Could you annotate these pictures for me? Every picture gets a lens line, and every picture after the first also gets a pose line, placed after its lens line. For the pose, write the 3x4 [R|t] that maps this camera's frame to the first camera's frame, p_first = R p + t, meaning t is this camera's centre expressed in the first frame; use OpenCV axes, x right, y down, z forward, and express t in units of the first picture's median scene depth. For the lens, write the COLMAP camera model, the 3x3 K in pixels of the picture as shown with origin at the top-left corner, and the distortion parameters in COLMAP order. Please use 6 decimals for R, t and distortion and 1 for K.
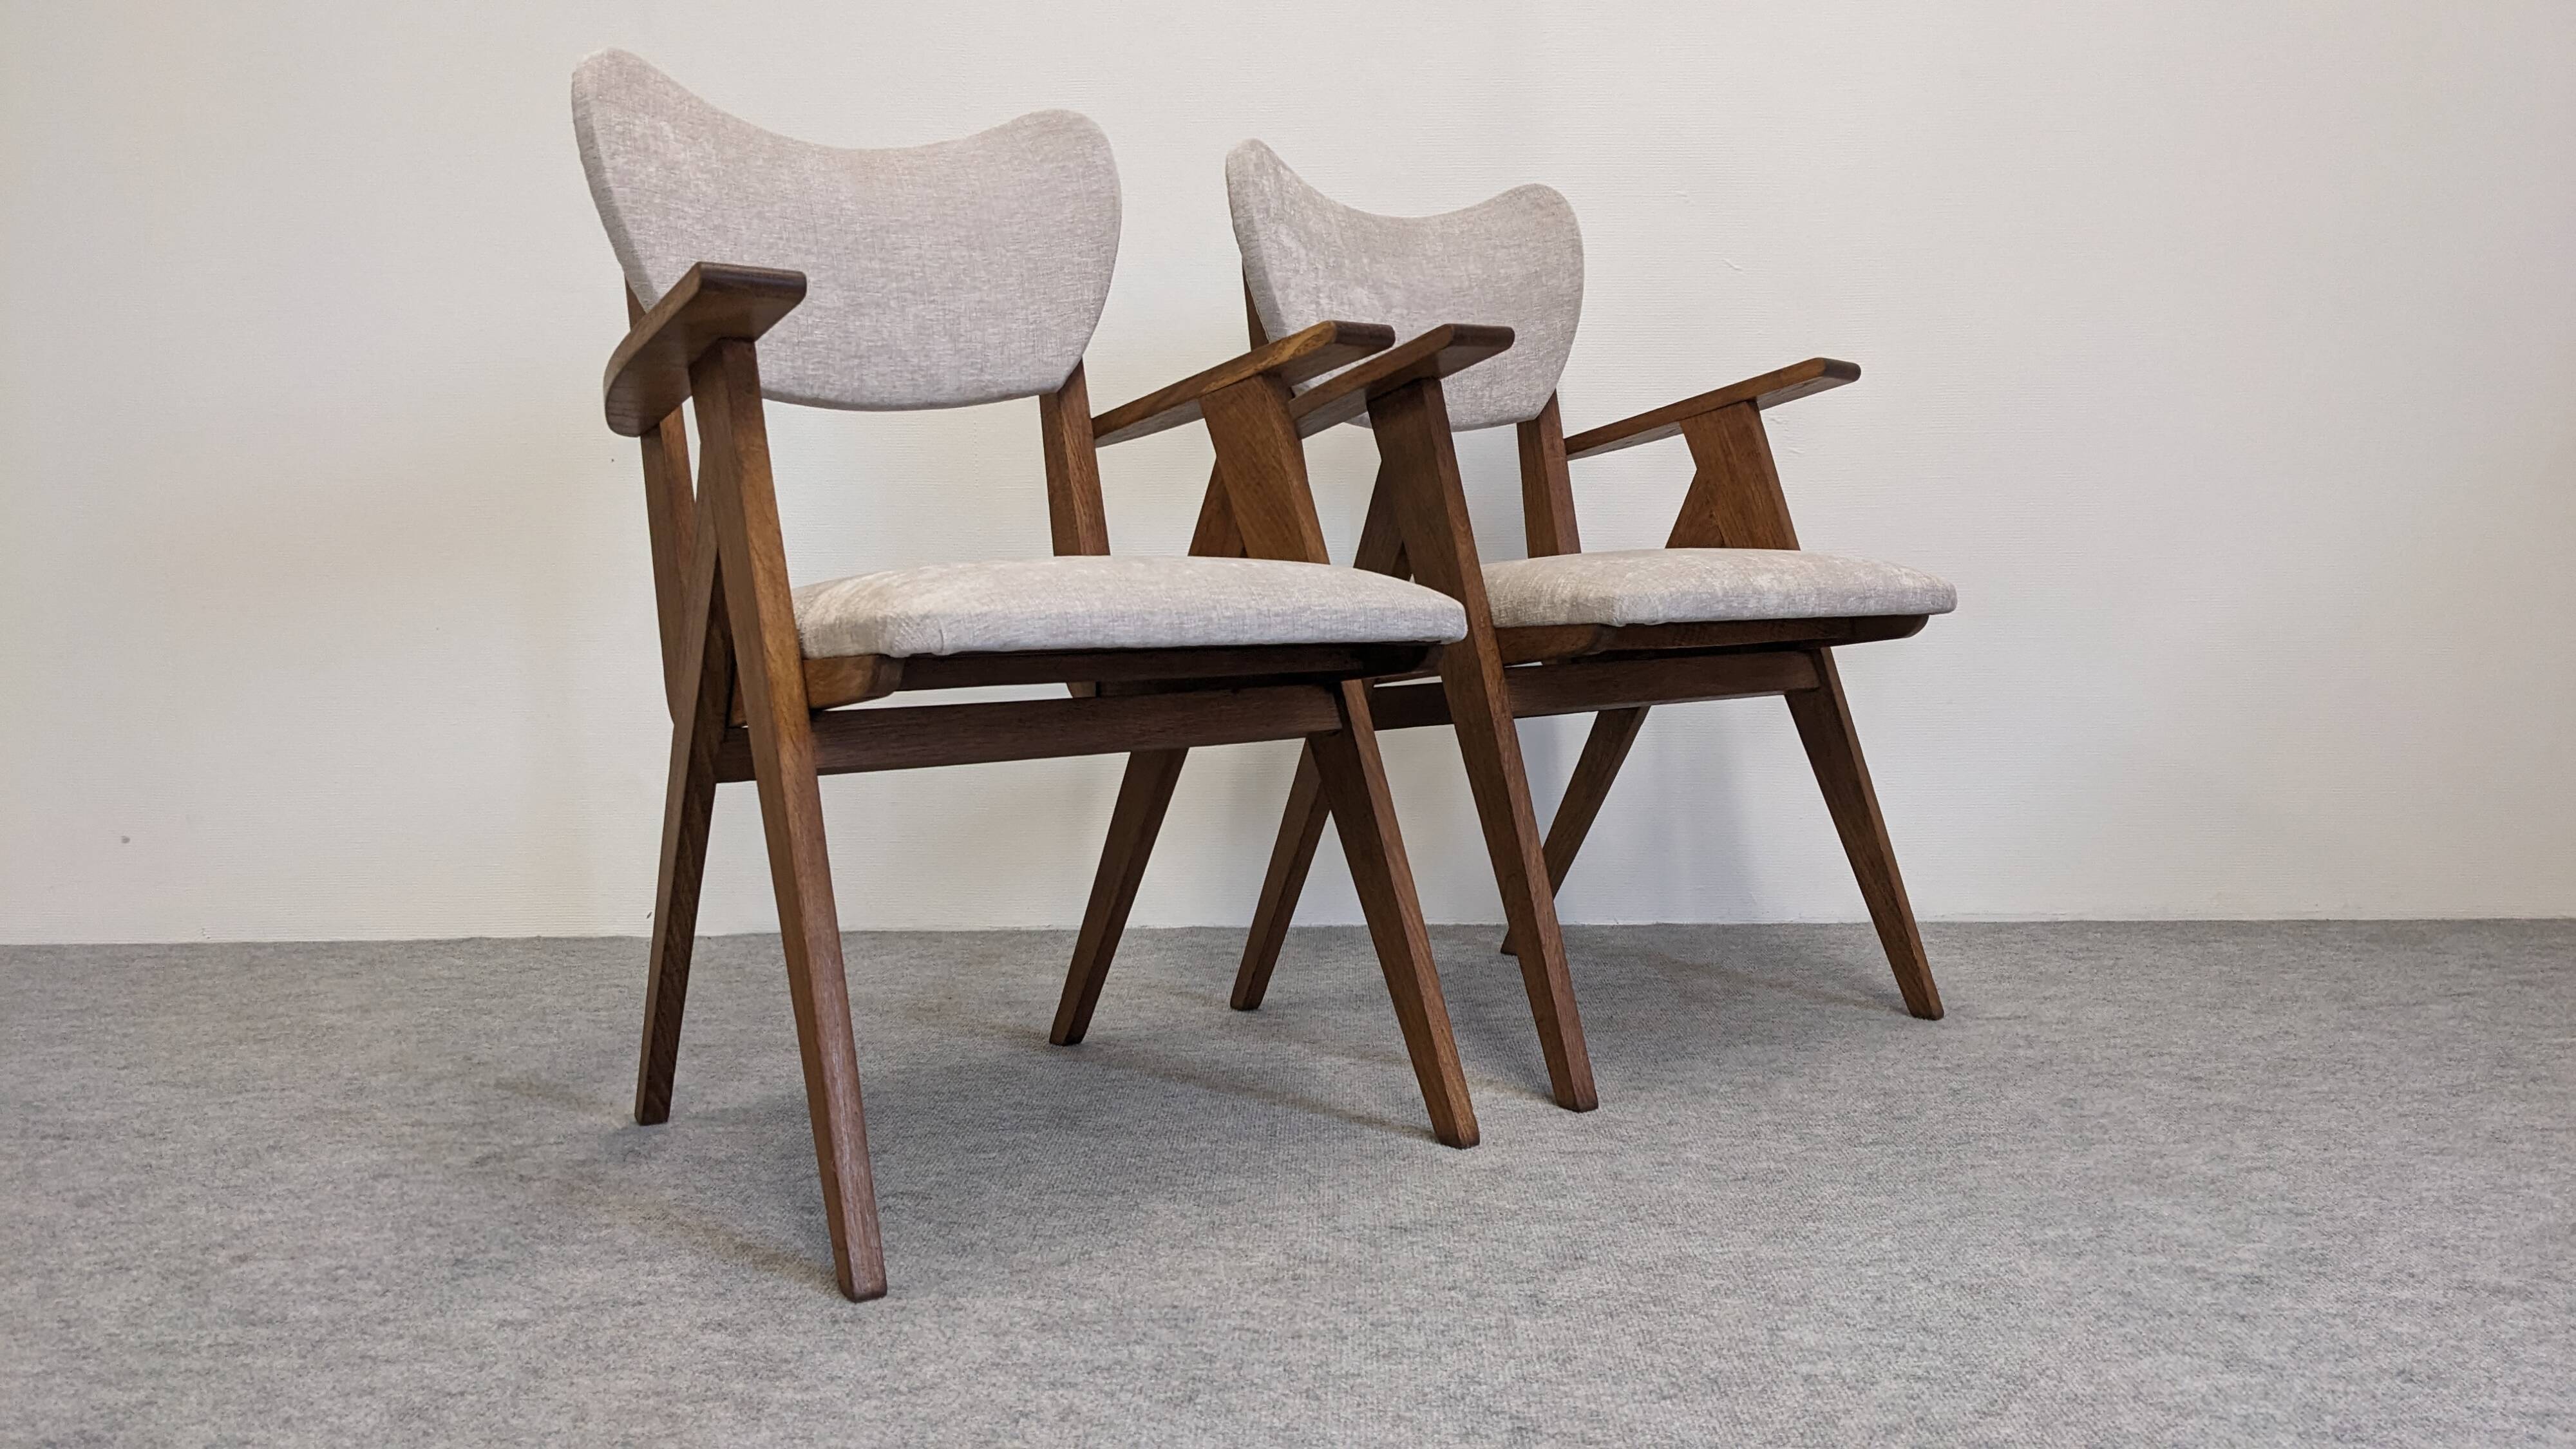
lens RADIAL K [[1926.3, 0, 1288.0], [0, 1926.3, 724.5], [0, 0, 1]] dist [0.033733, -0.055059]
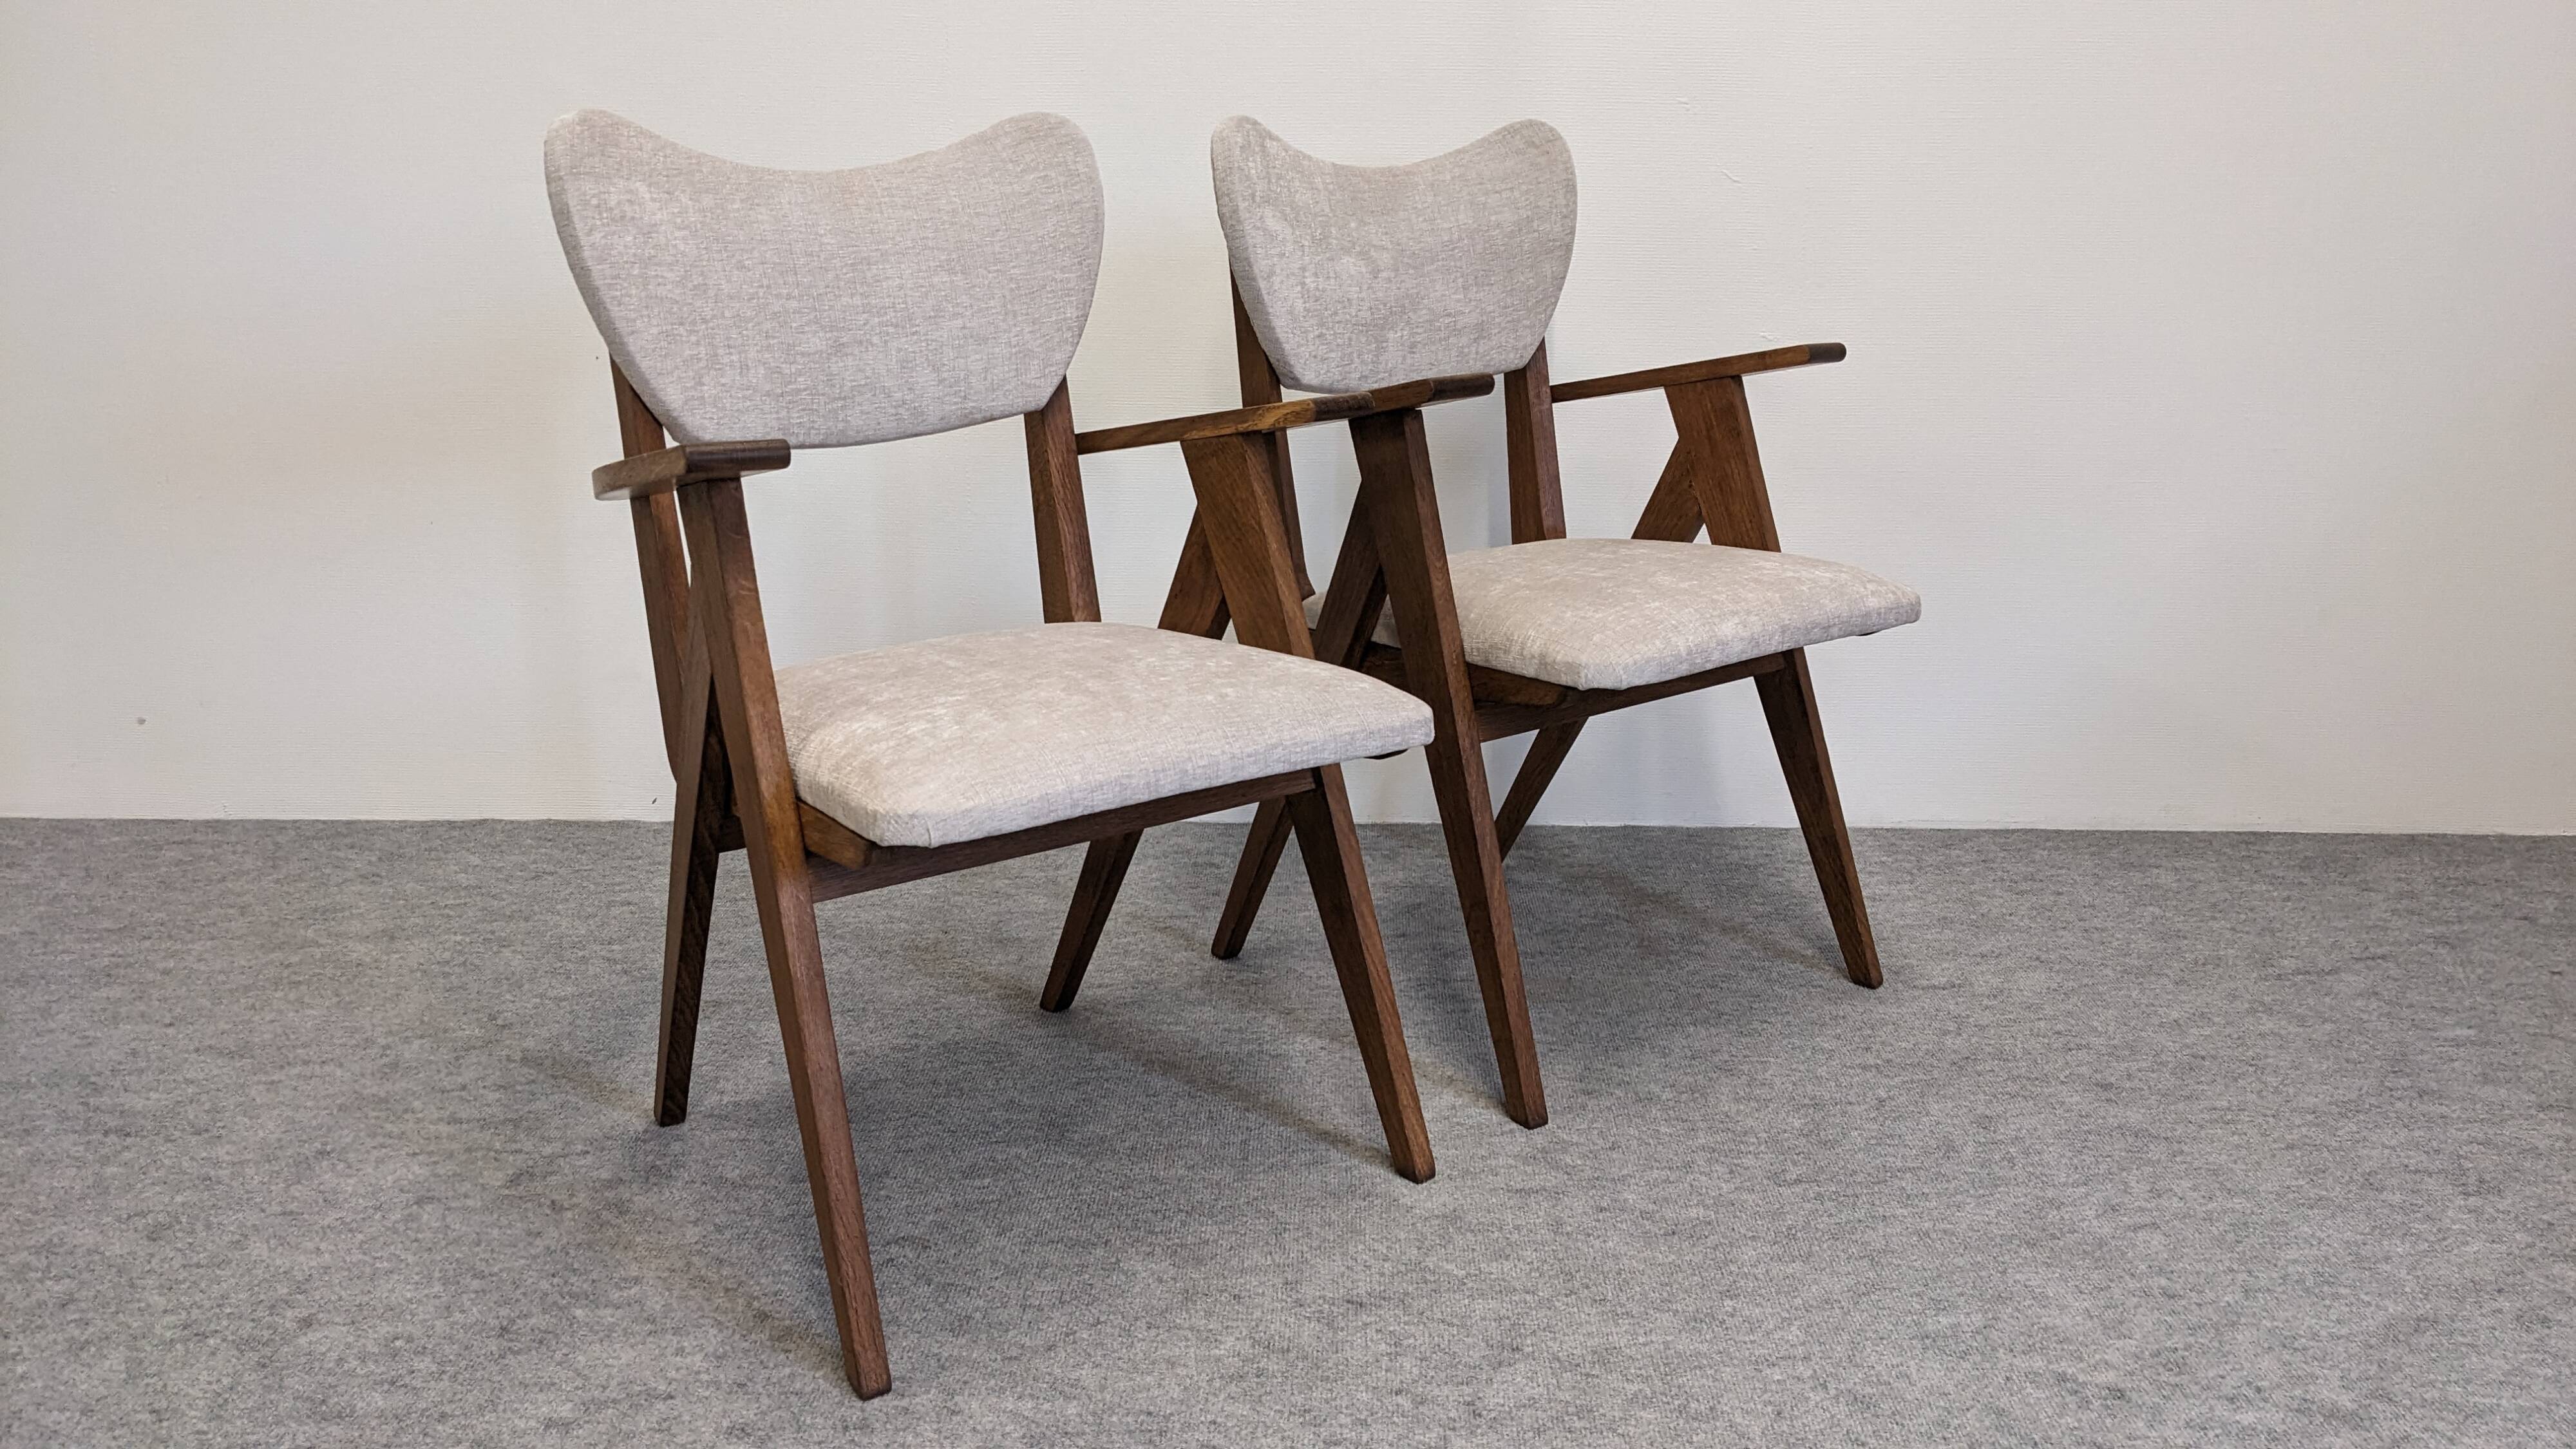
lens RADIAL K [[1926.3, 0, 1288.0], [0, 1926.3, 724.5], [0, 0, 1]] dist [0.033733, -0.055059]
pose [[0.999905, 0.013435, 0.003071, 0.009401], [-0.013767, 0.983761, 0.178956, -0.215028], [-0.000617, -0.178981, 0.983852, -0.021719]]
